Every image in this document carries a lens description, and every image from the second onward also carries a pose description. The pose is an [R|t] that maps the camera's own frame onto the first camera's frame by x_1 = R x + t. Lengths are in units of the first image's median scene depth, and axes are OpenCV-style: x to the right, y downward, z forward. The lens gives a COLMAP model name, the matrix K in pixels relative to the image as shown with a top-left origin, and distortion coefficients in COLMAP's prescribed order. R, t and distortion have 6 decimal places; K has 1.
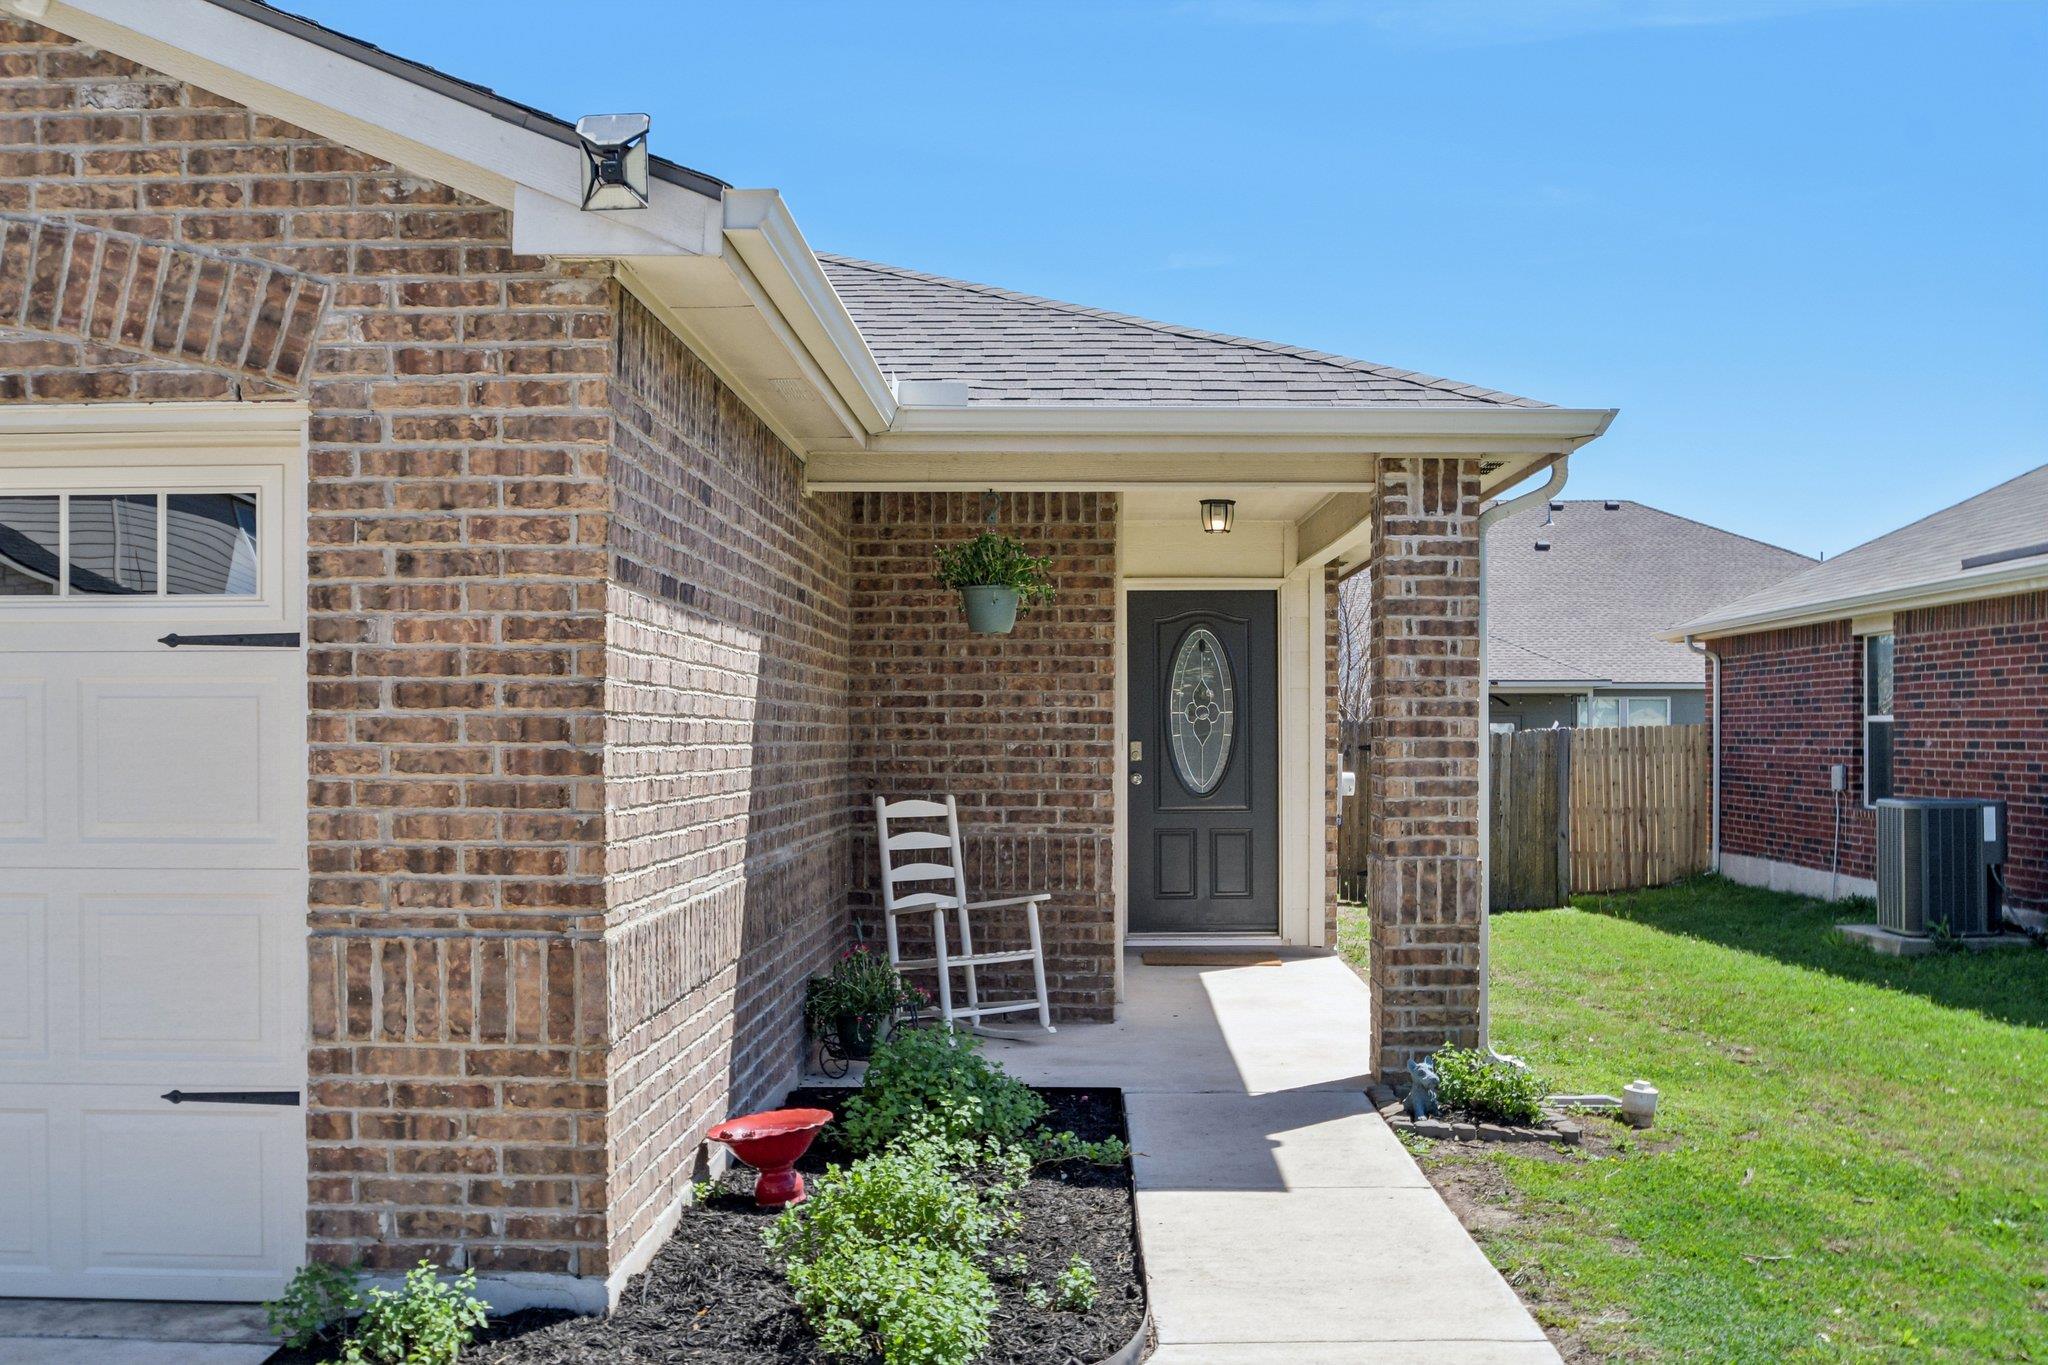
lens RADIAL K [[2165.8, 0, 1026.9], [0, 2165.8, 721.0], [0, 0, 1]] dist [-0.092874, 0.040434]
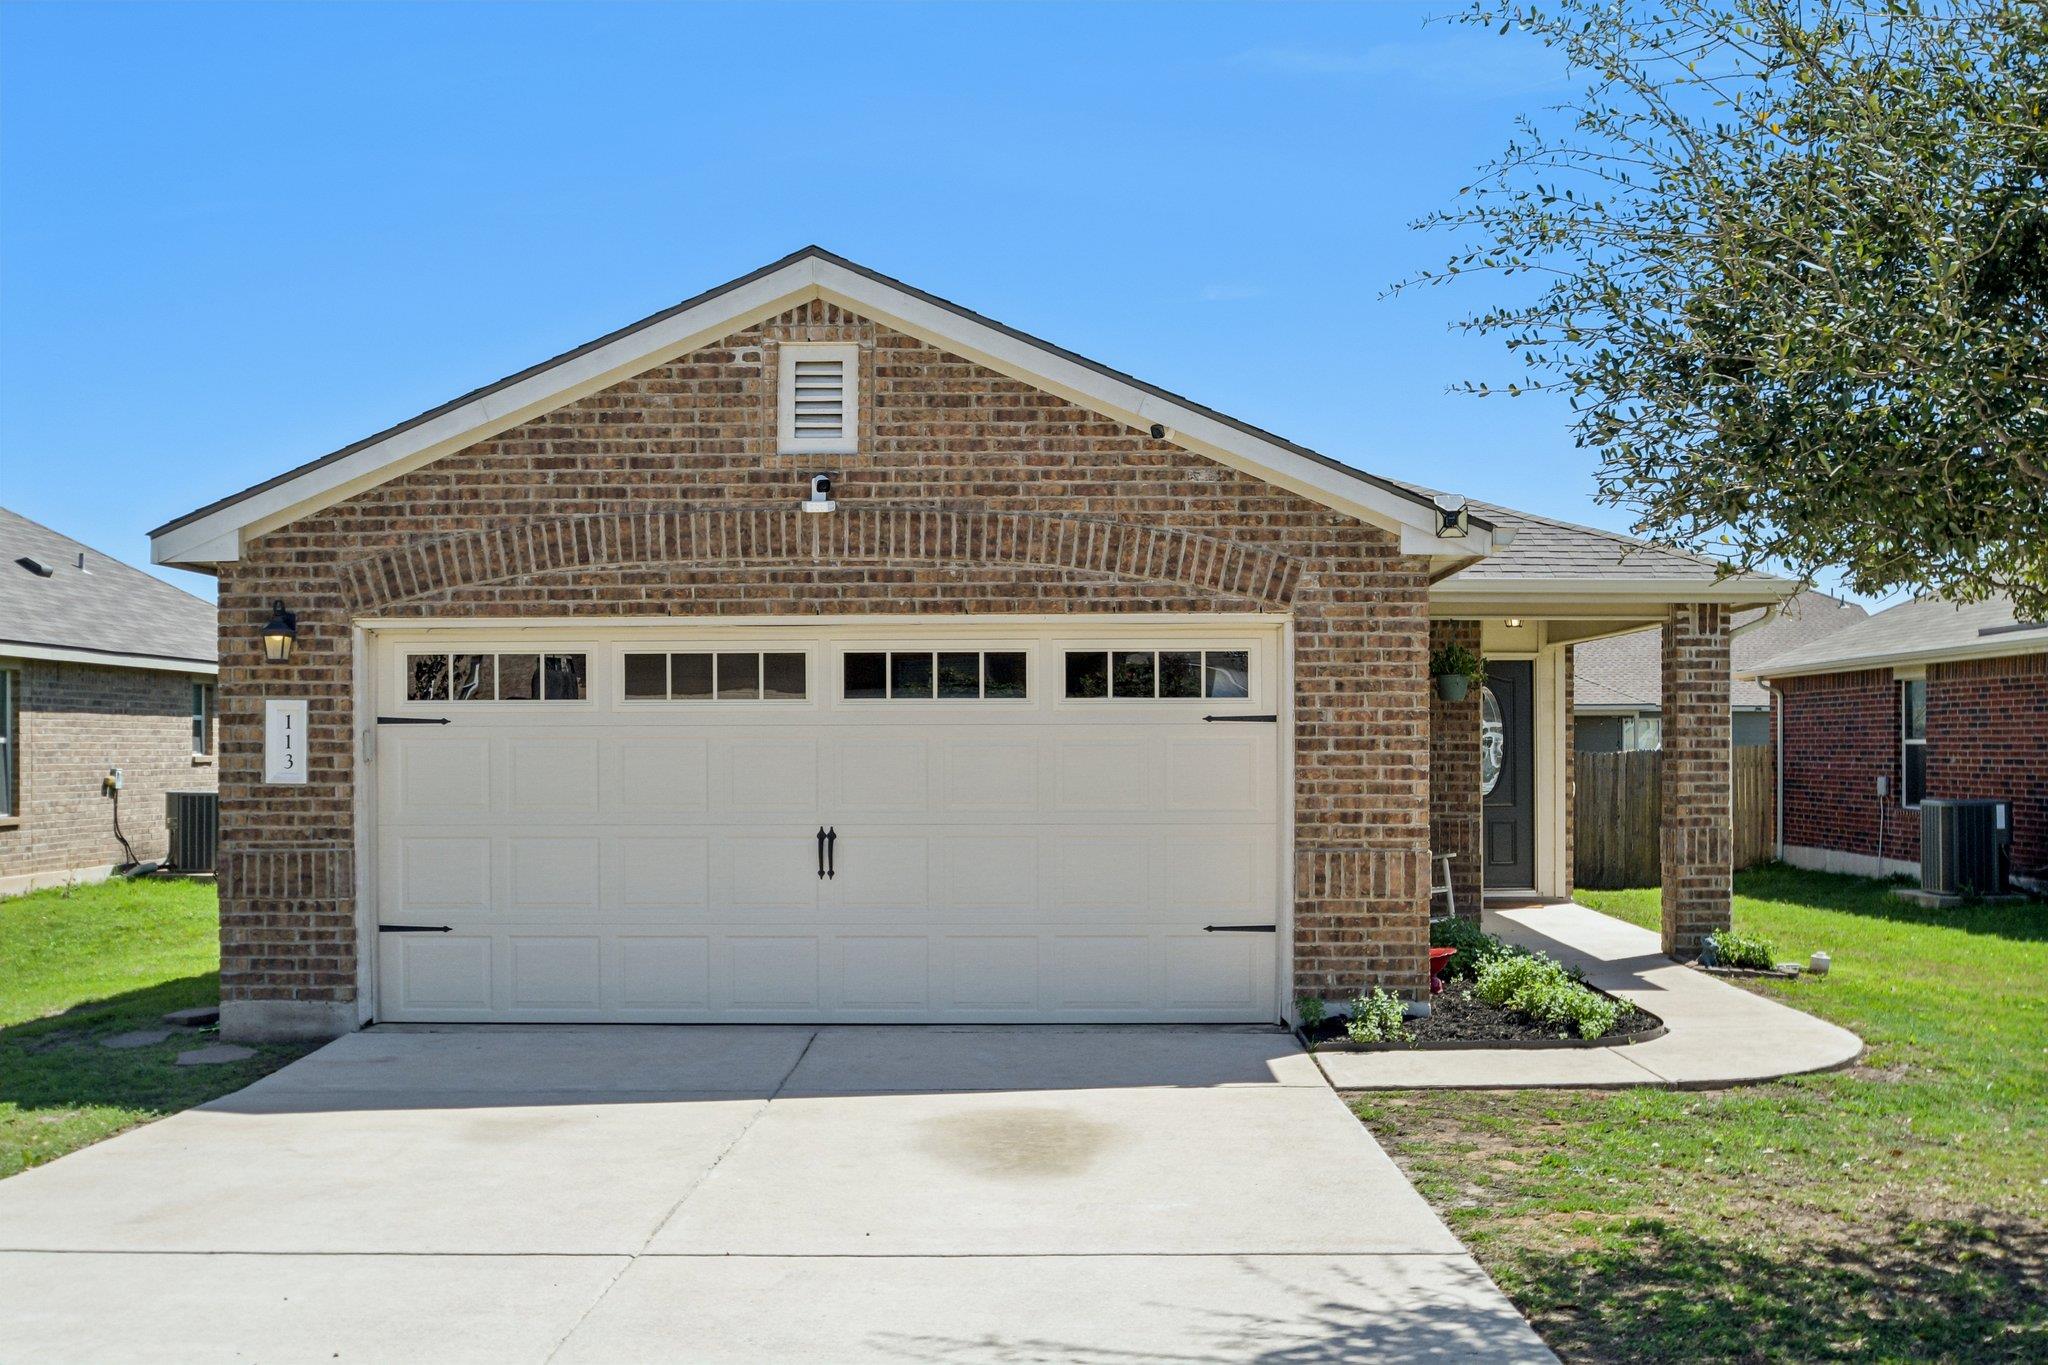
lens RADIAL K [[2165.8, 0, 1026.9], [0, 2165.8, 721.0], [0, 0, 1]] dist [-0.092874, 0.040434]
pose [[0.999968, -0.001328, 0.007917, -0.634910], [0.001382, 0.999976, -0.006777, -0.021816], [-0.007908, 0.006787, 0.999946, -1.266948]]
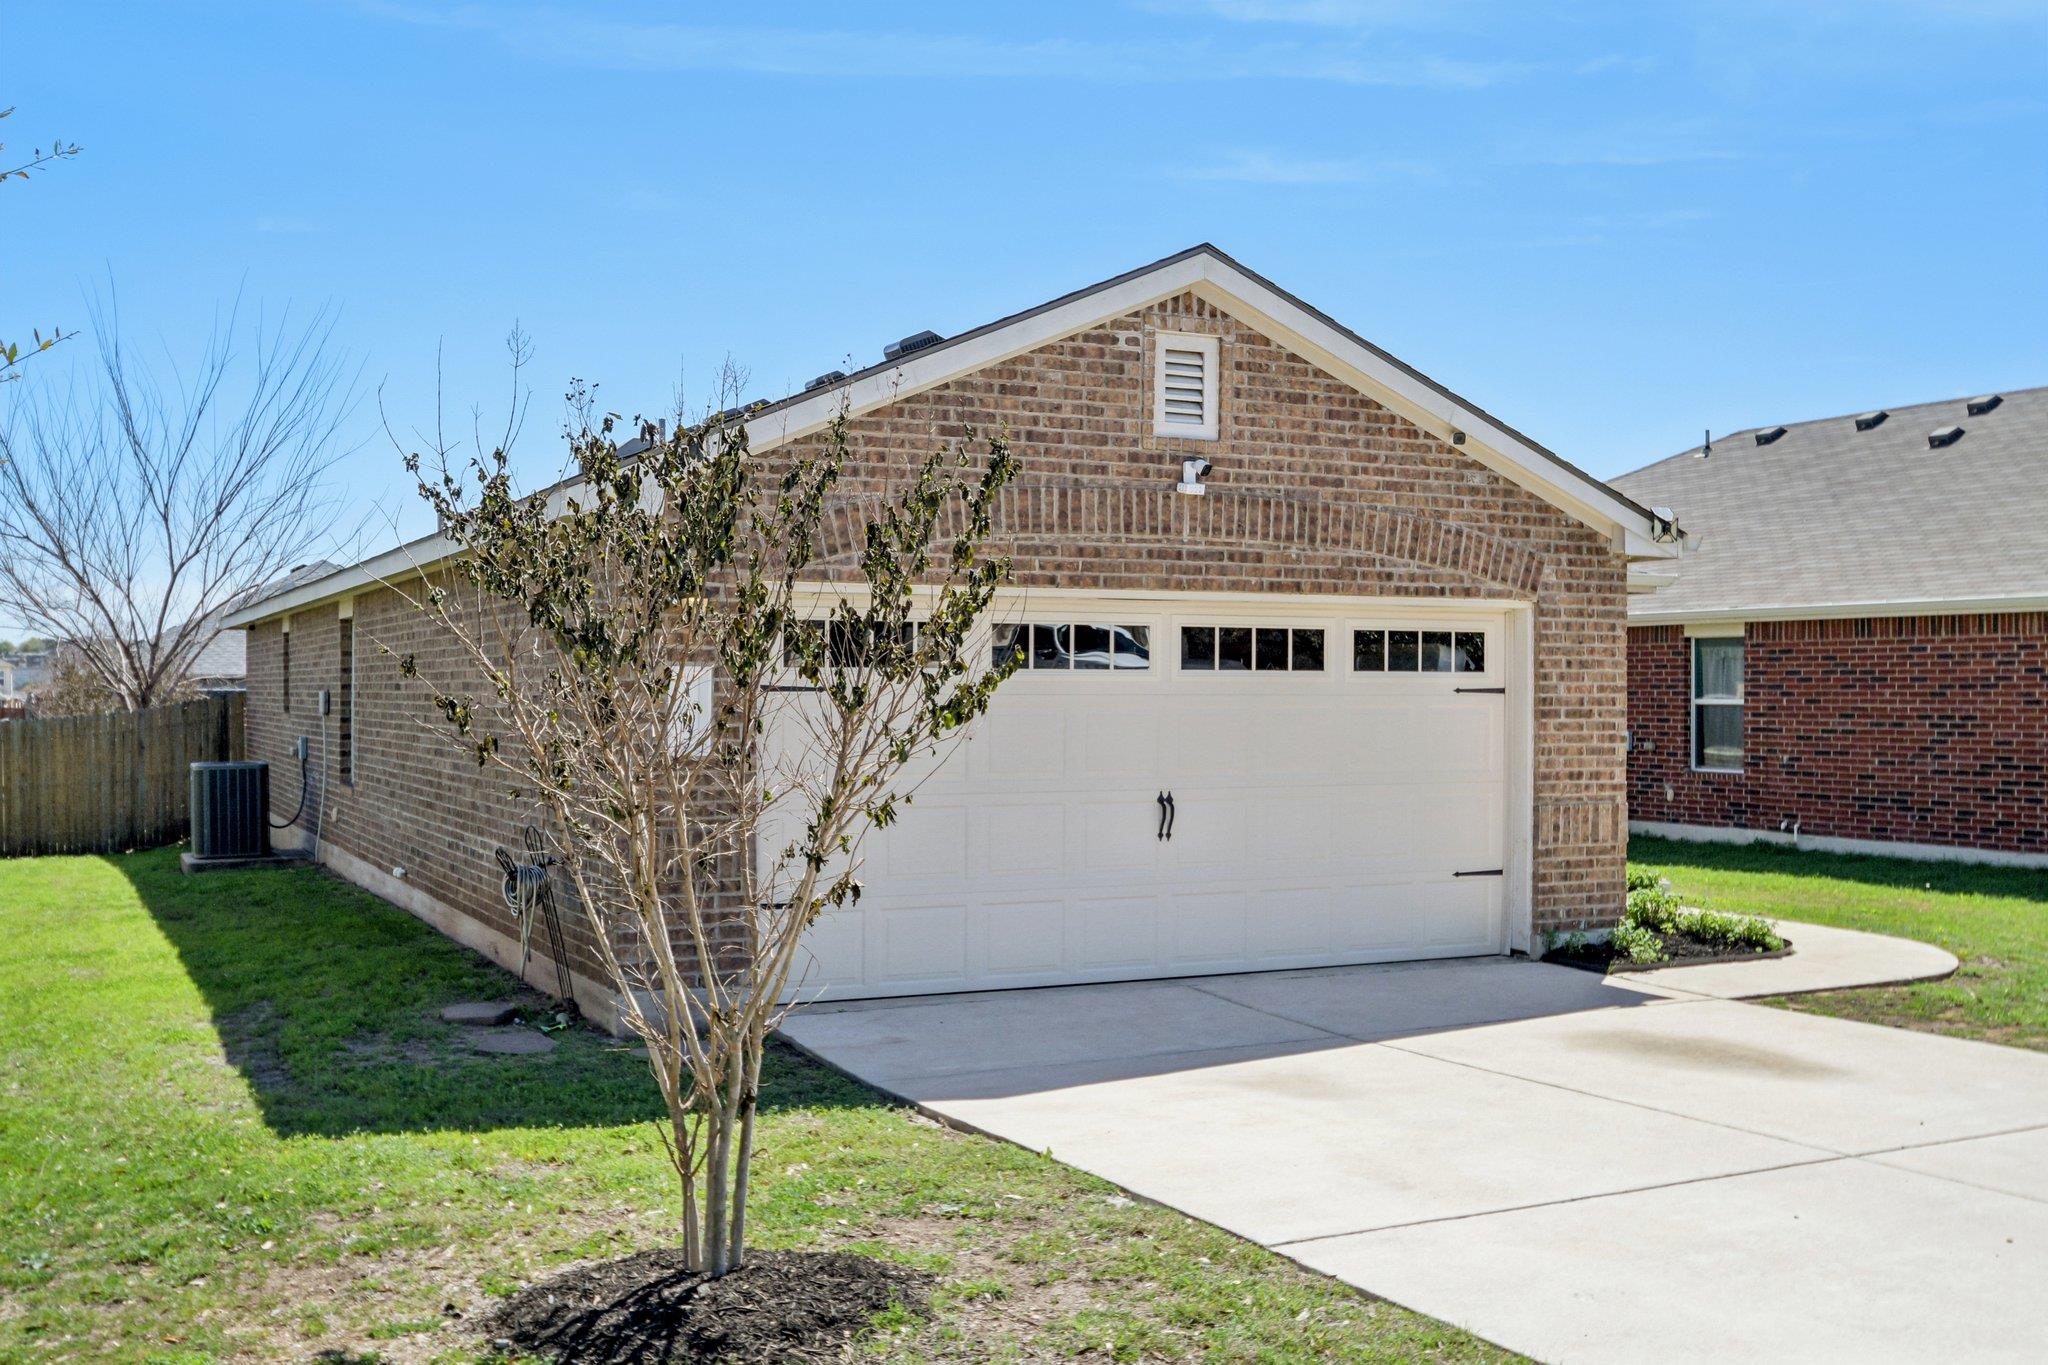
lens RADIAL K [[2131.0, 0, 1083.5], [0, 2131.0, 682.8], [0, 0, 1]] dist [-0.095310, 0.007466]
pose [[0.879783, 0.005269, 0.475346, -2.059852], [-0.004720, 0.999986, -0.002349, -0.041093], [-0.475352, -0.000177, 0.879796, -1.019095]]
